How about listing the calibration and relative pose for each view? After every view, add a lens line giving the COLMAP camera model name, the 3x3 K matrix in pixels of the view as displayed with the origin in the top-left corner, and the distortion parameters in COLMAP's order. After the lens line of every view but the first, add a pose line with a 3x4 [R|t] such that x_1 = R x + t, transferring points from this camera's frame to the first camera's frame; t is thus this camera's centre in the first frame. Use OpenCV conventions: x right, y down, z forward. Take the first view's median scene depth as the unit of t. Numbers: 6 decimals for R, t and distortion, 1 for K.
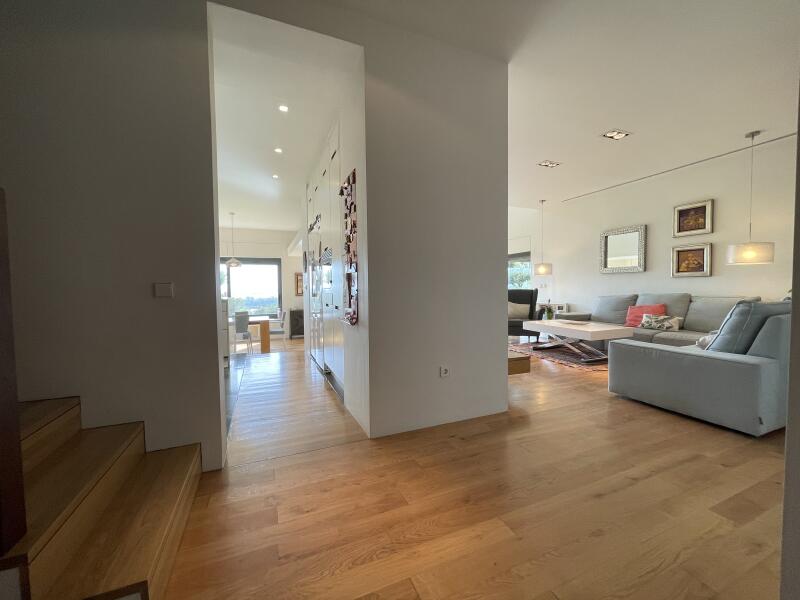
lens RADIAL K [[322.5, 0, 396.2], [0, 322.5, 300.7], [0, 0, 1]] dist [-0.006338, 0.001658]
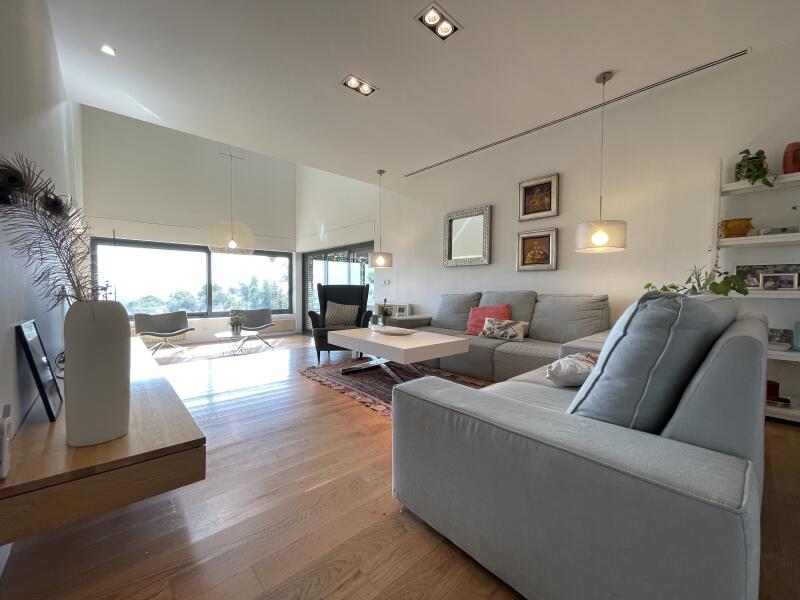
lens RADIAL K [[322.5, 0, 396.8], [0, 322.5, 299.5], [0, 0, 1]] dist [-0.006338, 0.001658]
pose [[0.942186, 0.007185, 0.335015, 0.315557], [-0.004370, 0.999949, -0.009157, 0.006447], [-0.335063, 0.007163, 0.942168, 0.353889]]
